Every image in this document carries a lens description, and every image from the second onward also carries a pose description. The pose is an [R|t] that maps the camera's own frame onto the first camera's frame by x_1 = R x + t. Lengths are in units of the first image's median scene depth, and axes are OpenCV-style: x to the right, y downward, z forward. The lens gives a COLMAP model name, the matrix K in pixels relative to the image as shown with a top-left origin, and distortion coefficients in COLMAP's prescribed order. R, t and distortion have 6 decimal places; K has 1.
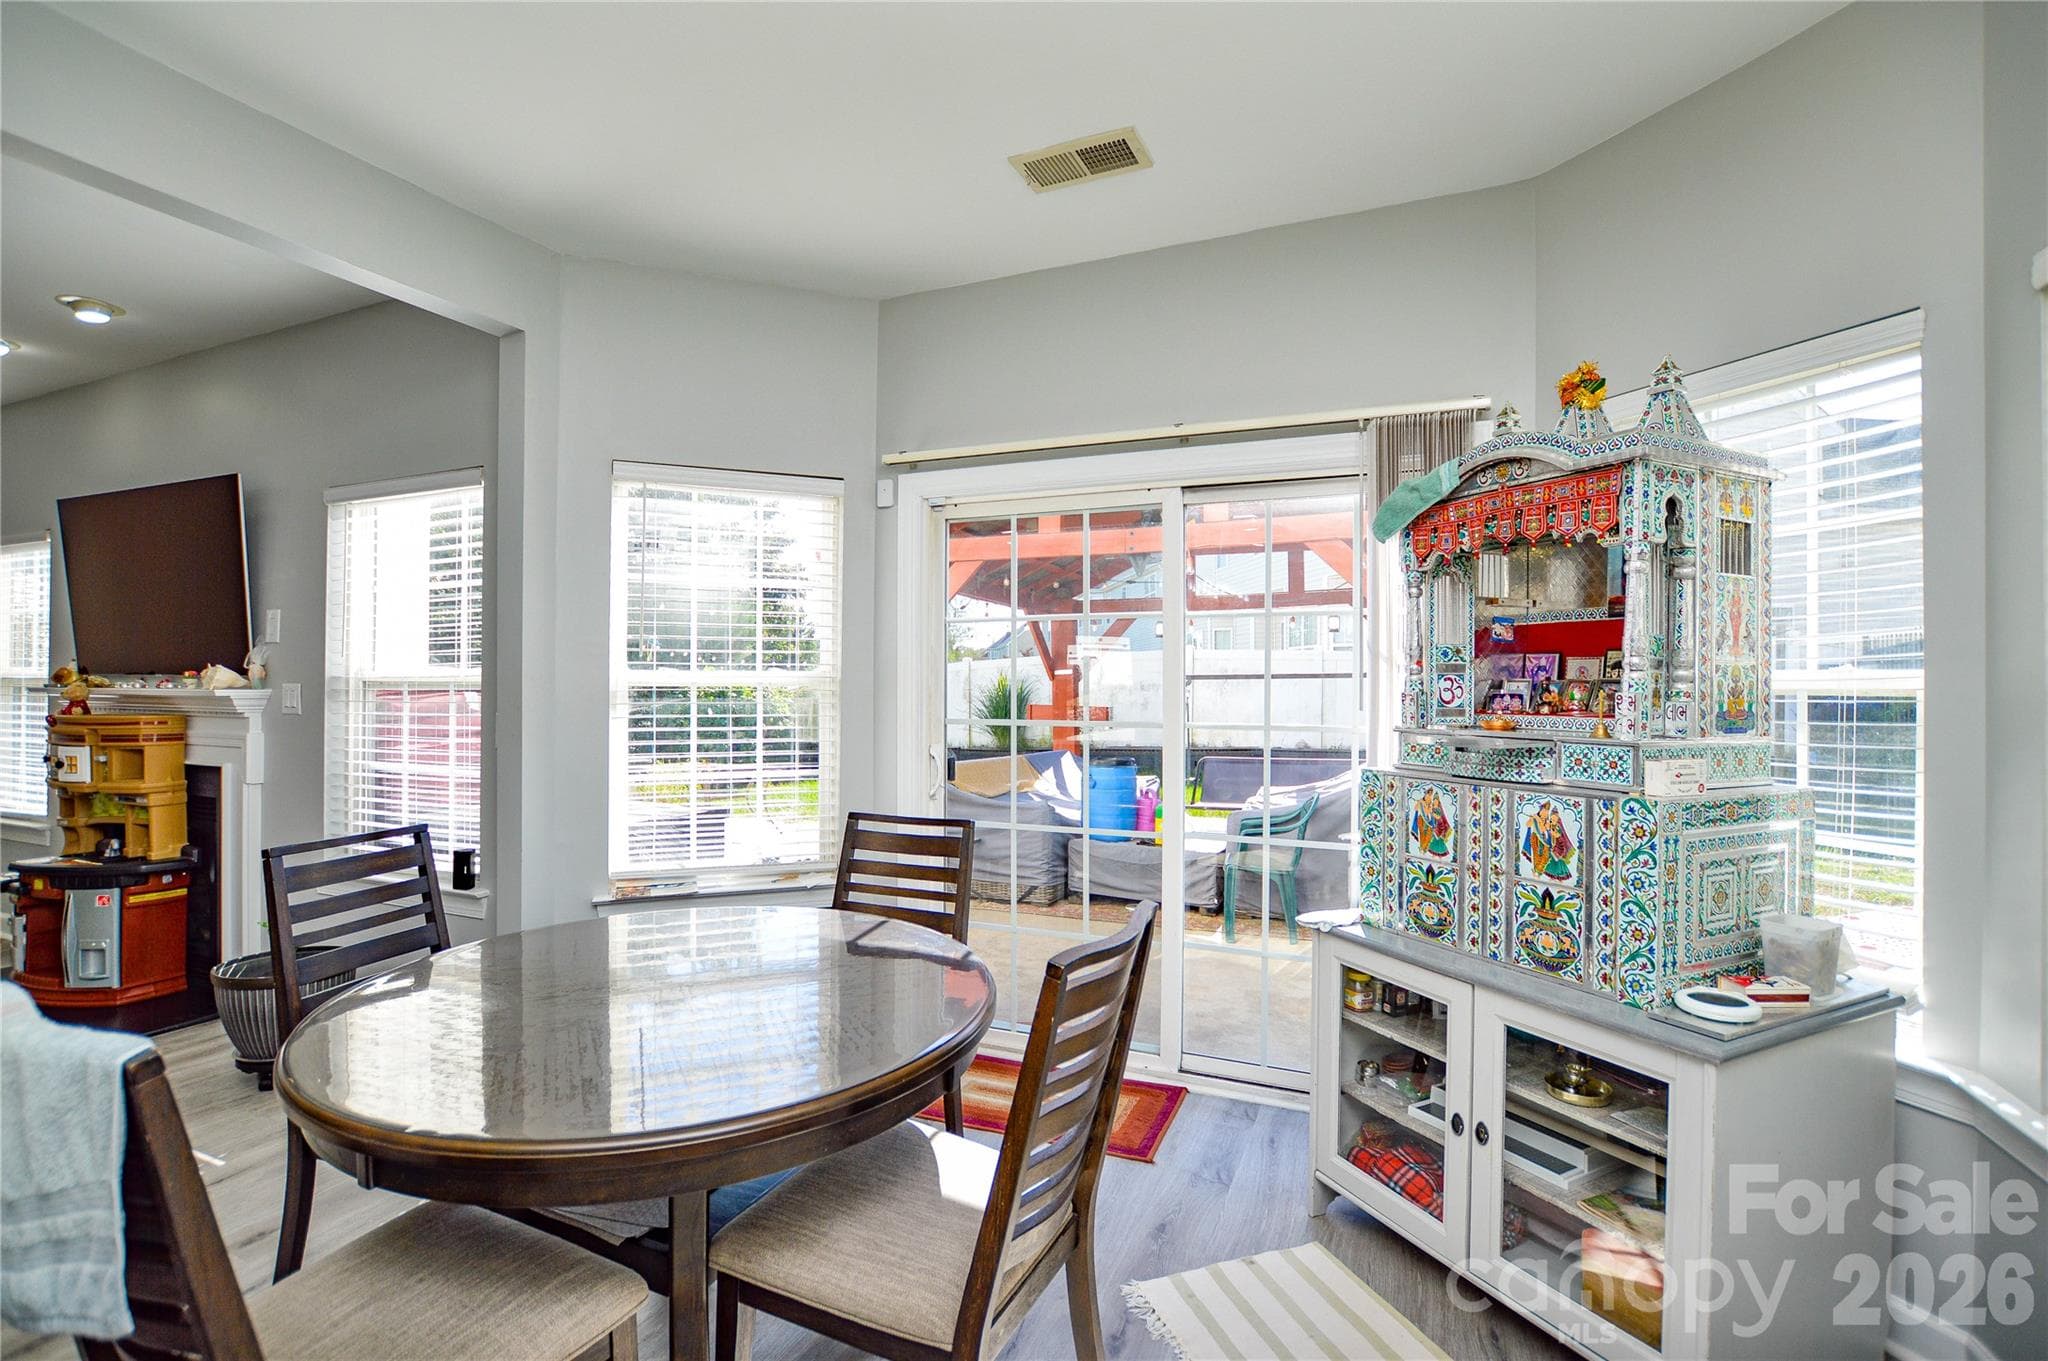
lens RADIAL K [[905.2, 0, 1027.9], [0, 905.2, 687.0], [0, 0, 1]] dist [-0.054773, 0.014887]
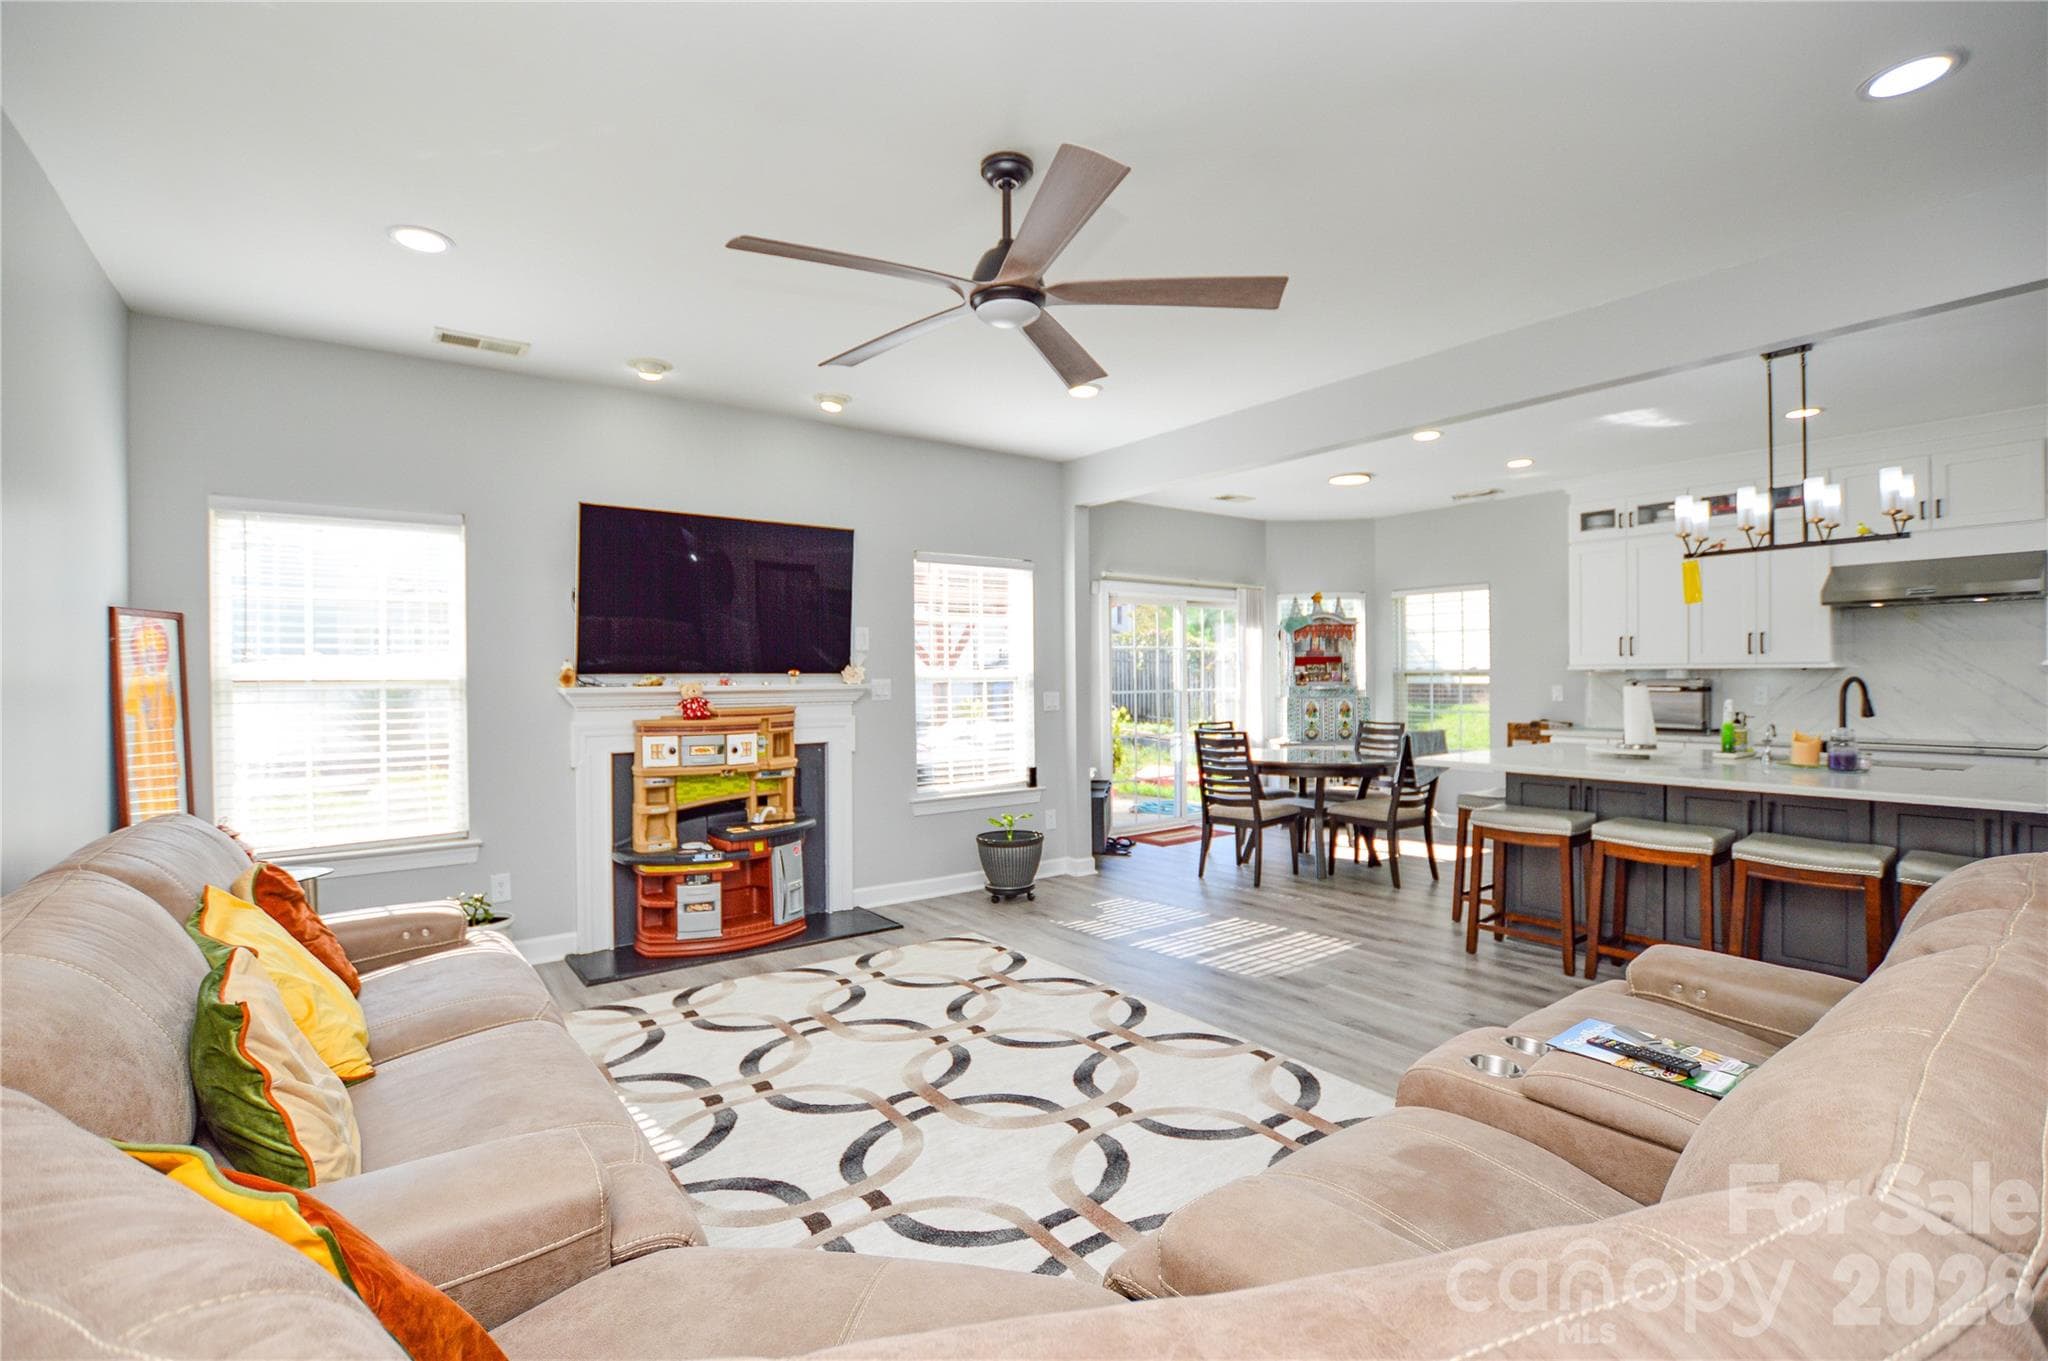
lens RADIAL K [[927.8, 0, 1035.6], [0, 927.8, 676.1], [0, 0, 1]] dist [-0.009917, 0.000410]
pose [[0.515689, -0.008180, 0.856737, -3.626503], [0.014377, 0.999896, 0.000893, -0.014251], [-0.856655, 0.011857, 0.515753, -0.042048]]
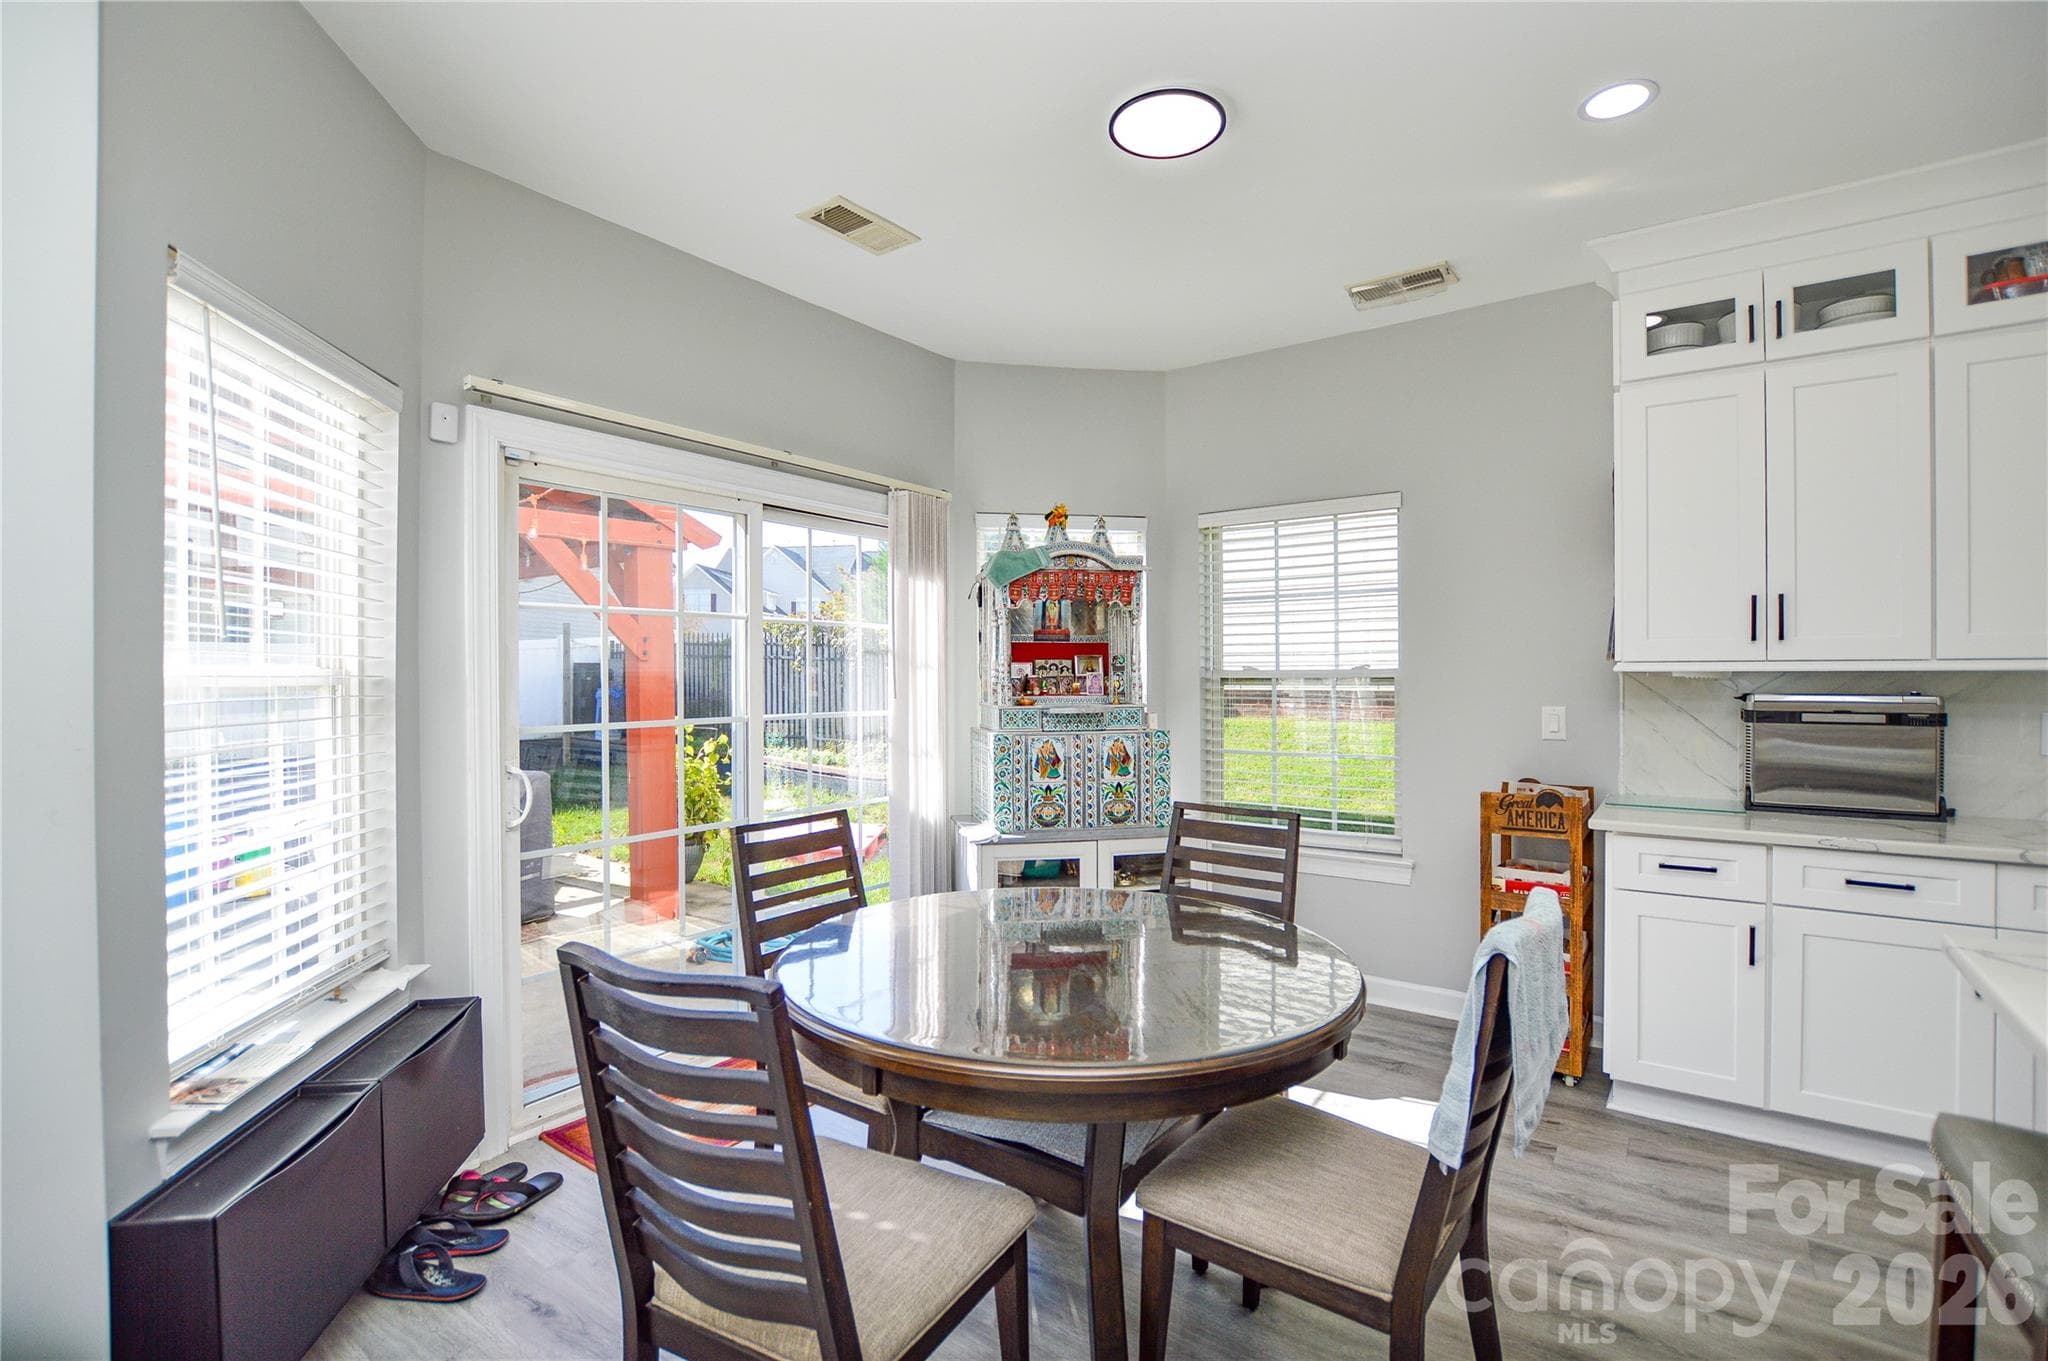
lens RADIAL K [[905.2, 0, 1027.9], [0, 905.2, 687.0], [0, 0, 1]] dist [-0.054773, 0.014887]
pose [[0.239672, -0.016946, 0.970706, -1.246833], [0.011459, 0.999827, 0.014626, -0.013596], [-0.970786, 0.007618, 0.239825, 0.631645]]
